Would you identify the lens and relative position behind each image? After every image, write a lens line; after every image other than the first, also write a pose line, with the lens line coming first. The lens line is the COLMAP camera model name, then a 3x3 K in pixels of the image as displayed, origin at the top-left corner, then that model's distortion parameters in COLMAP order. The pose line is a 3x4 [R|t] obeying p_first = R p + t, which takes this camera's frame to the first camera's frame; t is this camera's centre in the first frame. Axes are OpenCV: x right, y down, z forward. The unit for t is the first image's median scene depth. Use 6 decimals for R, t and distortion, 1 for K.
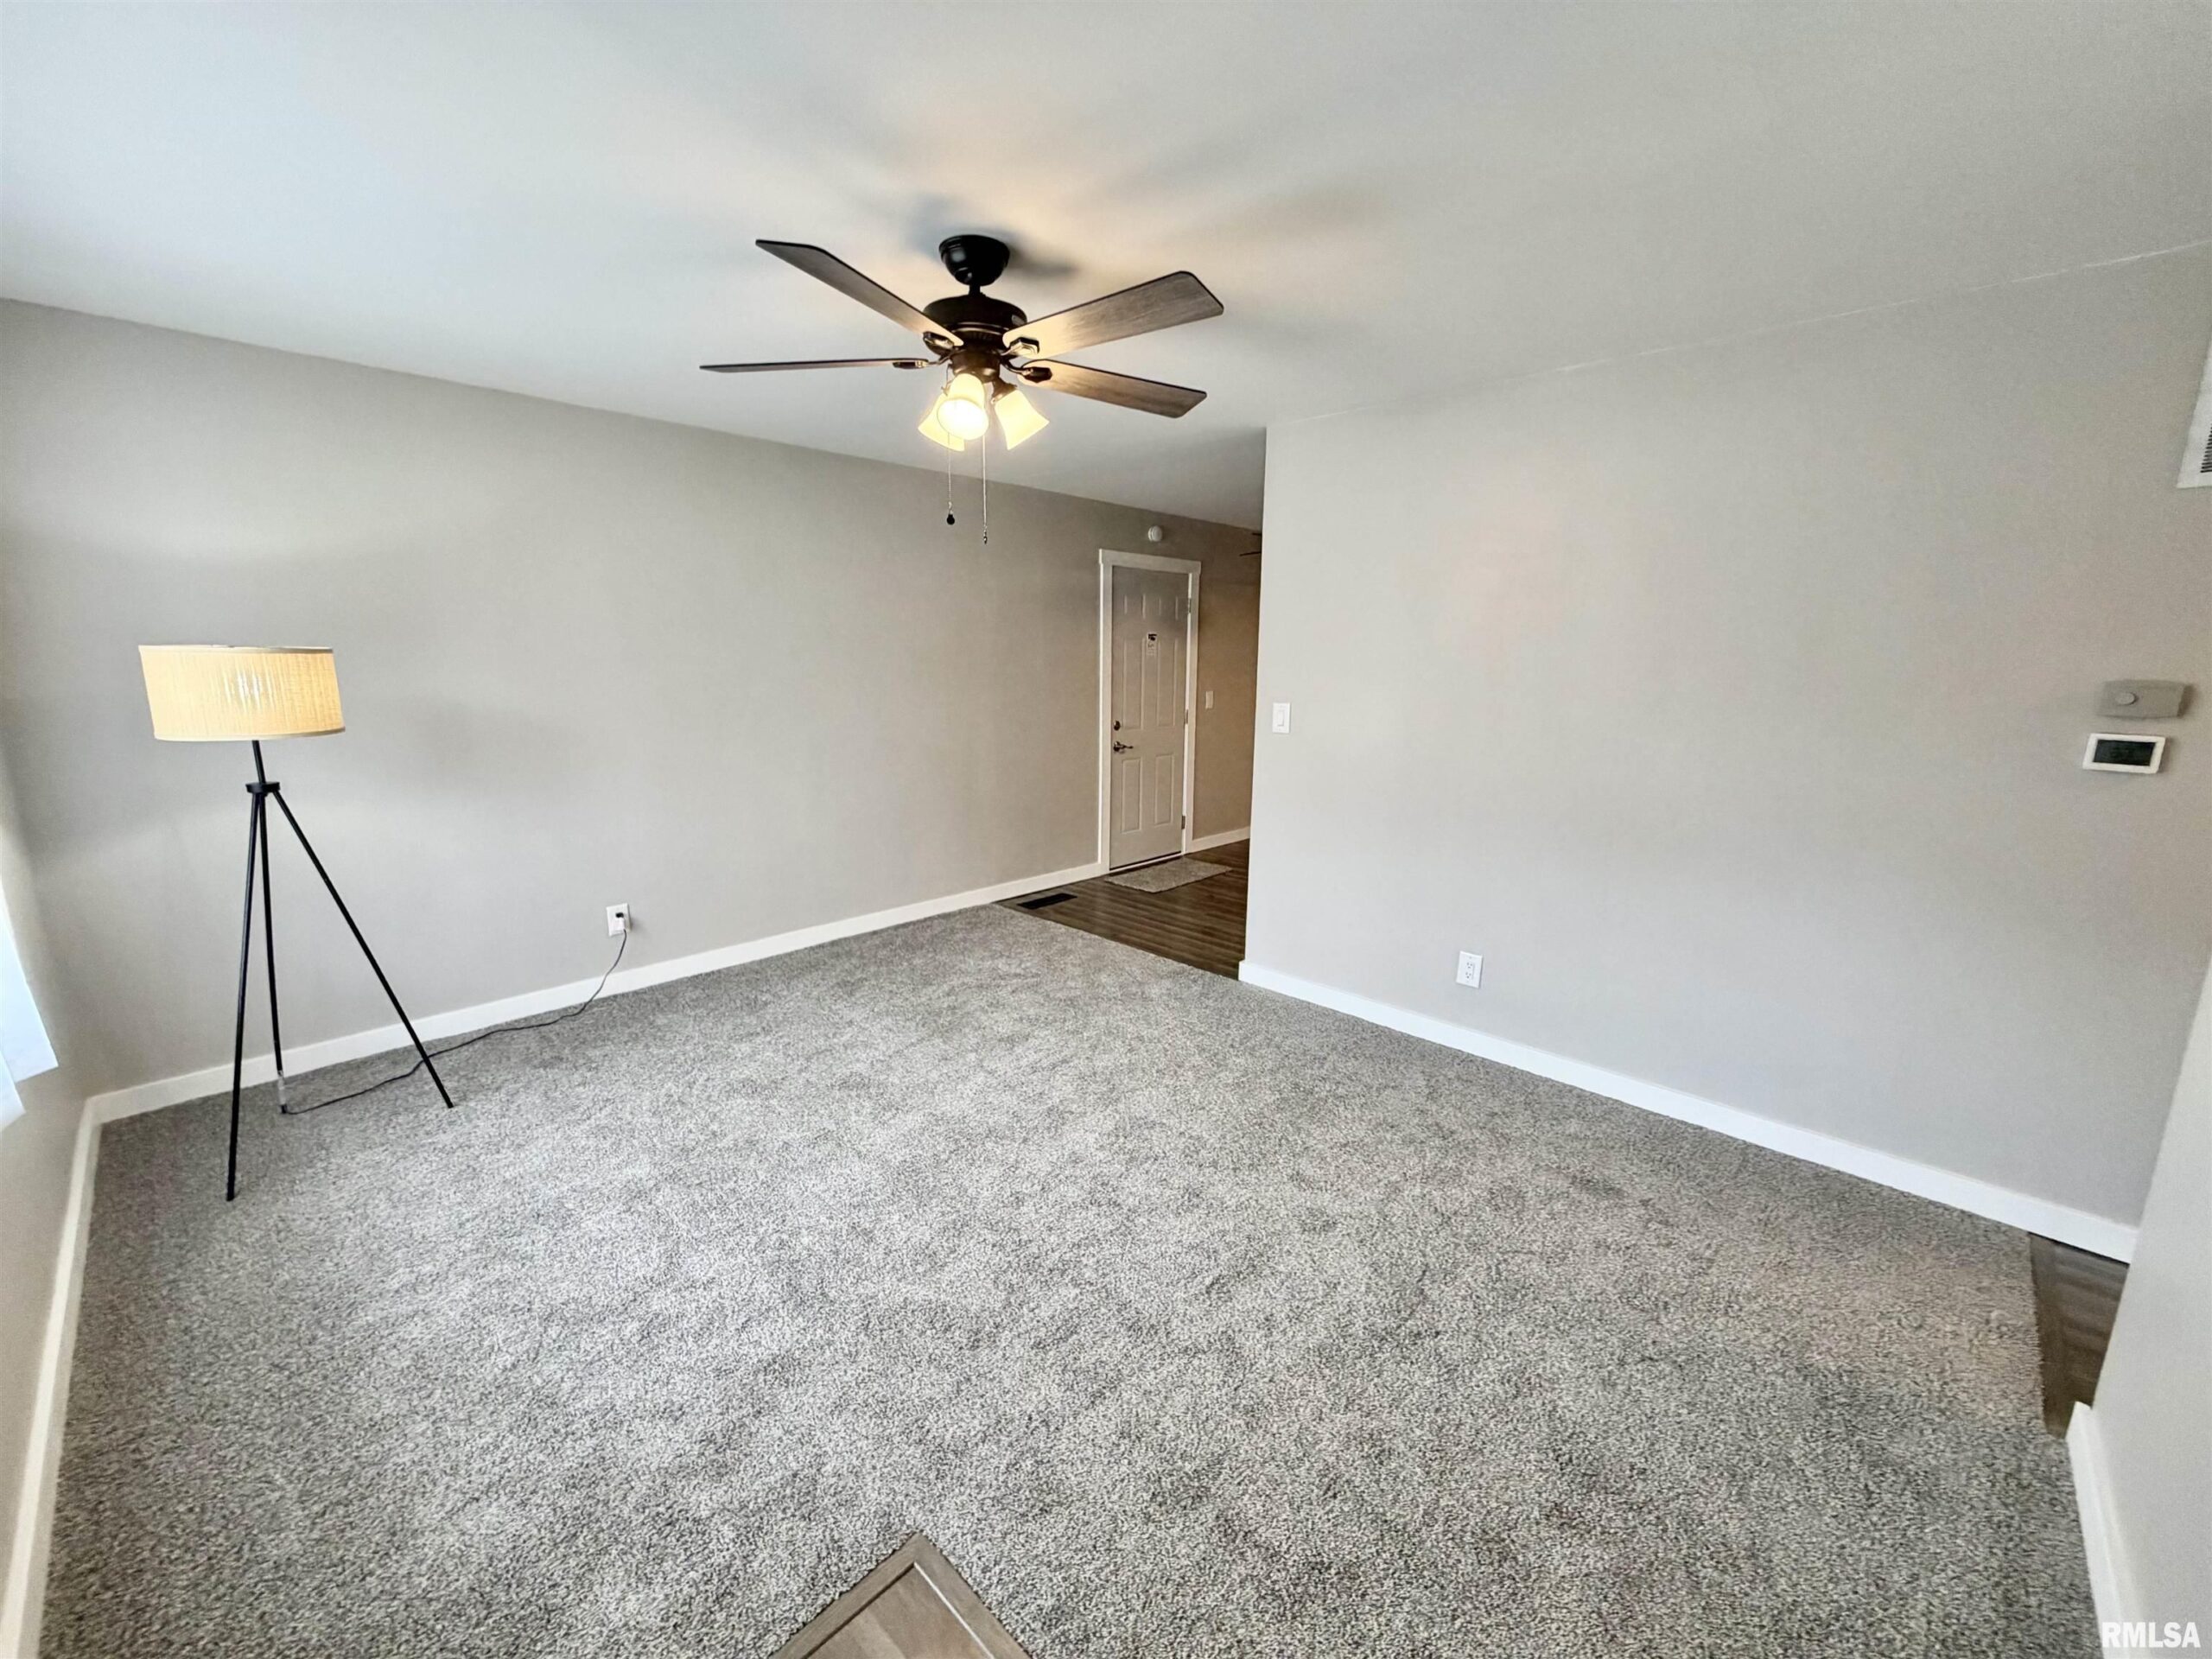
lens RADIAL K [[880.0, 0, 1099.7], [0, 880.0, 838.0], [0, 0, 1]] dist [-0.002712, -0.000145]
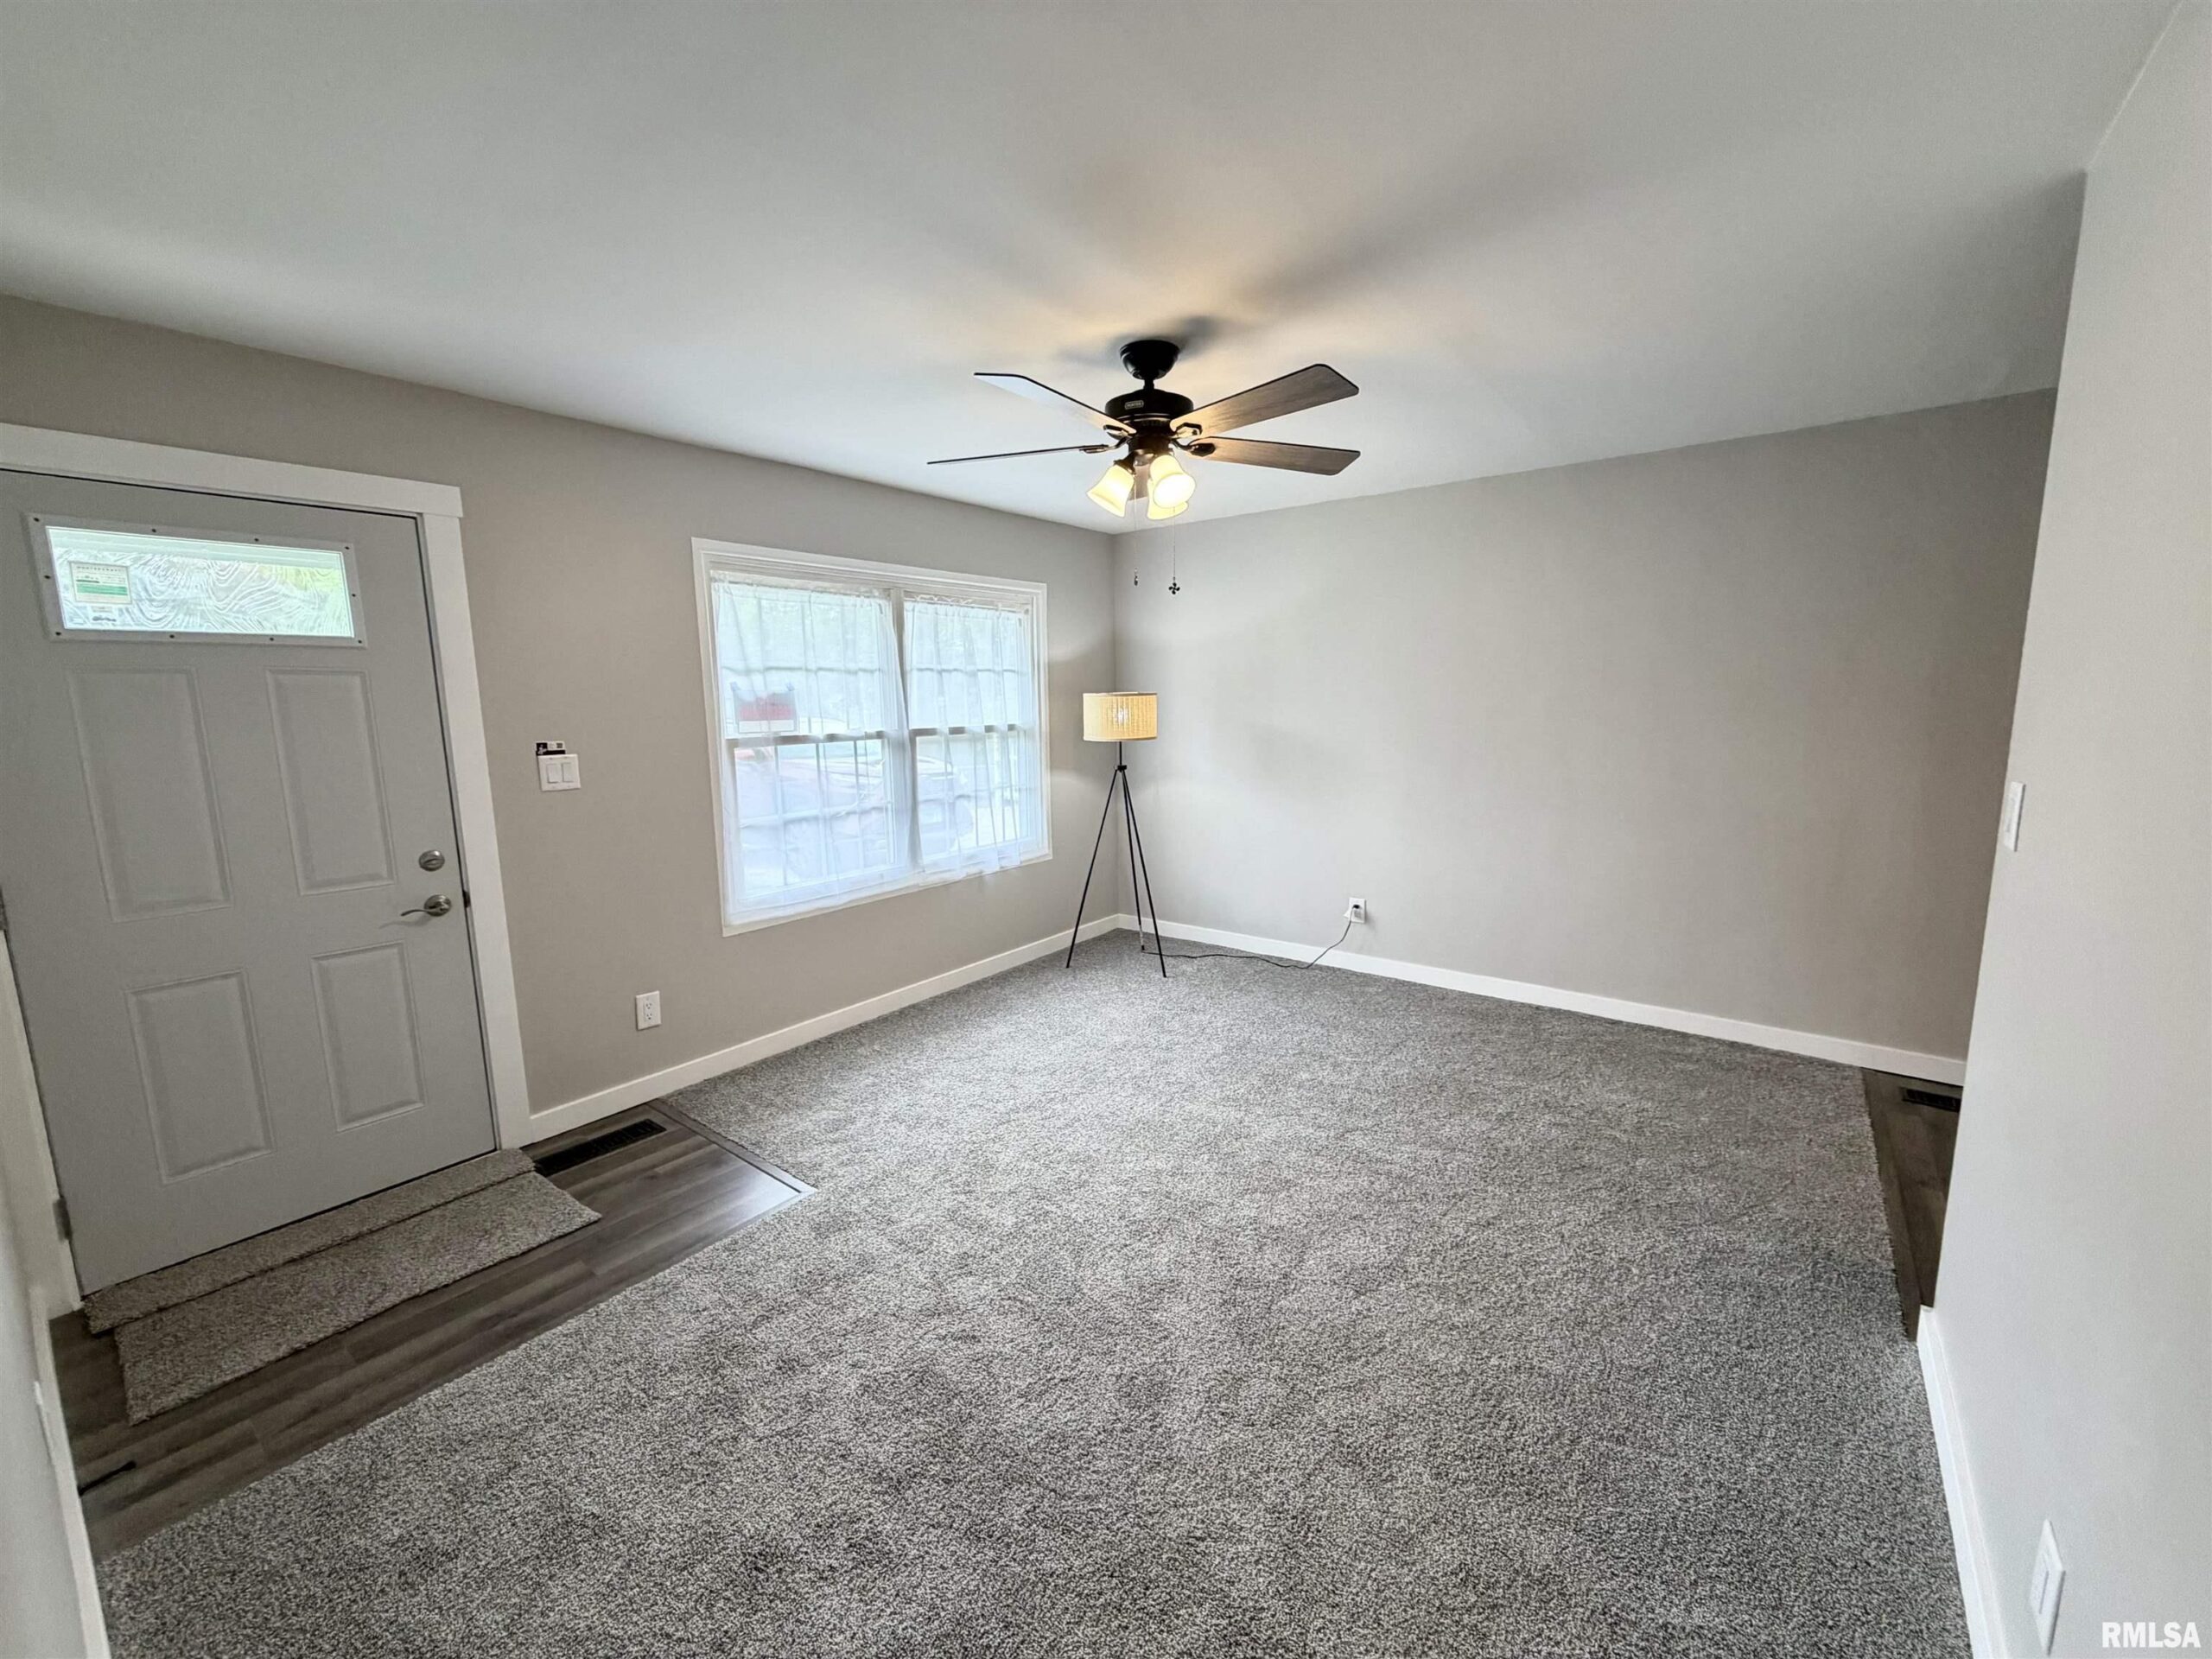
lens RADIAL K [[880.0, 0, 1098.4], [0, 880.0, 837.1], [0, 0, 1]] dist [-0.002712, -0.000145]
pose [[0.096774, 0.148442, -0.984175, 0.661830], [-0.189556, 0.973466, 0.128188, -0.103421], [0.977089, 0.174151, 0.122344, 0.539644]]
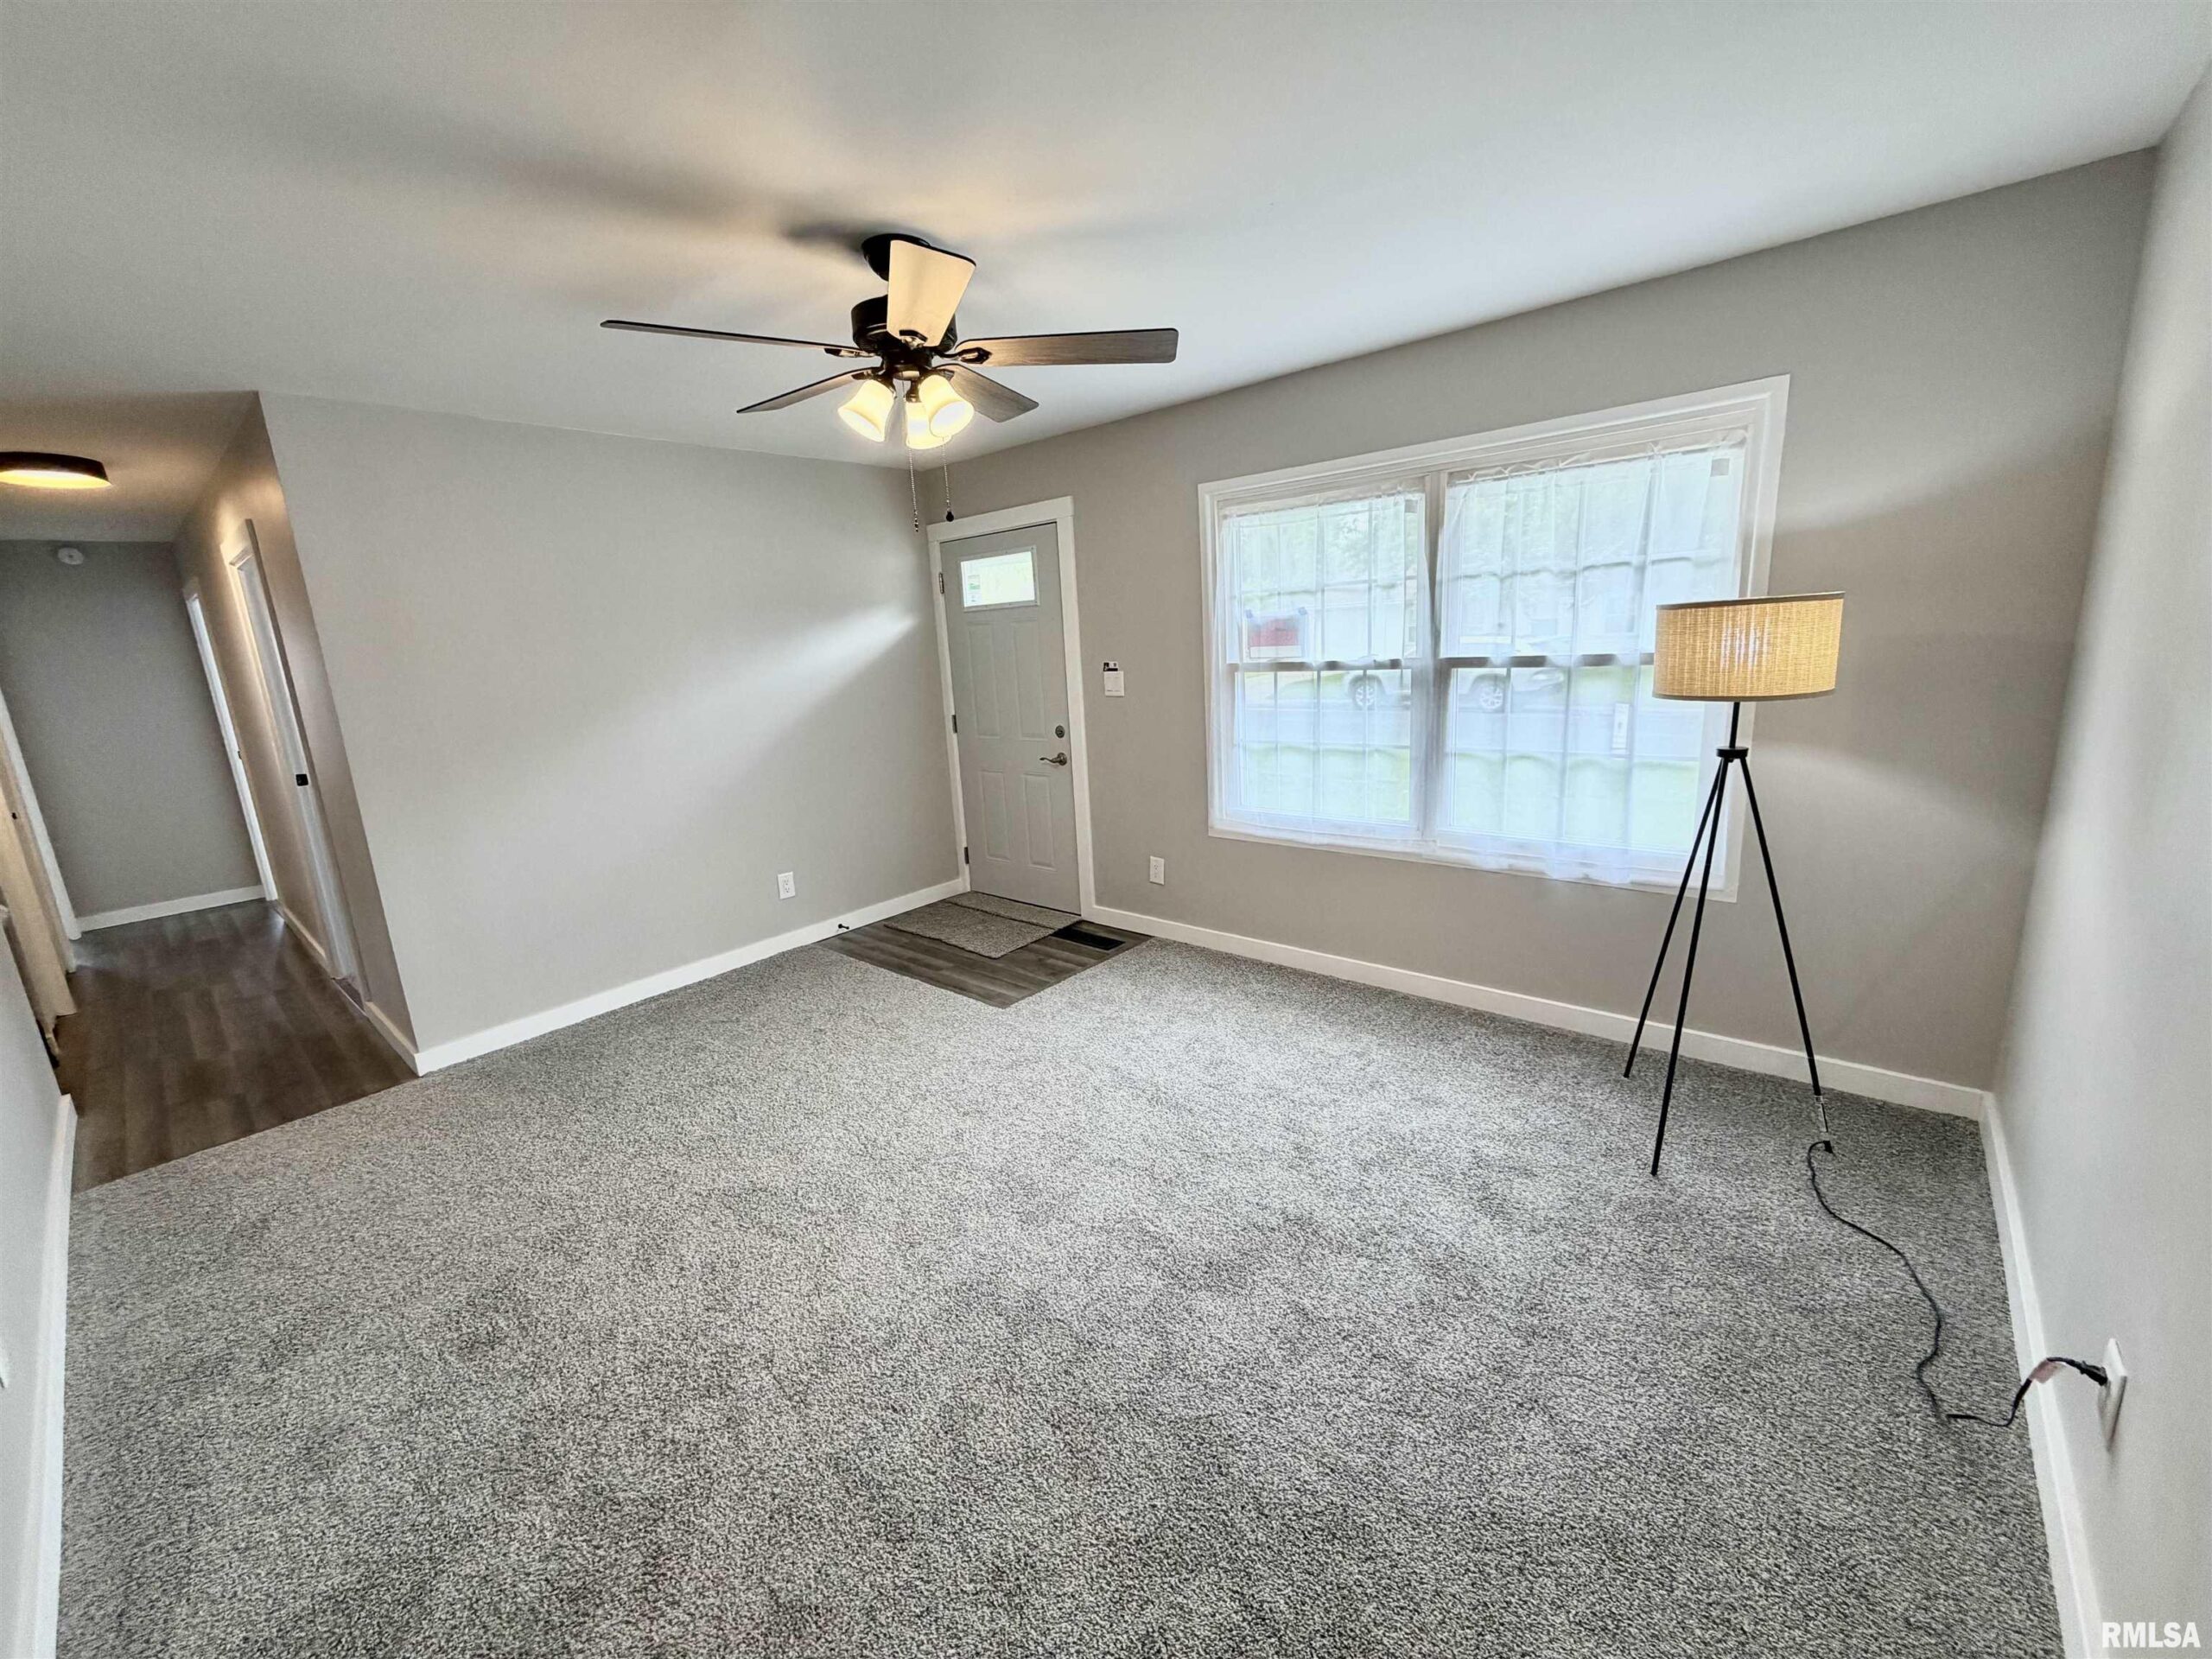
lens RADIAL K [[880.0, 0, 1104.0], [0, 880.0, 830.0], [0, 0, 1]] dist [-0.002712, -0.000145]
pose [[-0.998122, 0.052896, -0.030908, -0.201199], [0.035494, 0.910493, 0.411999, -0.279742], [0.049934, 0.410128, -0.910660, 1.339567]]
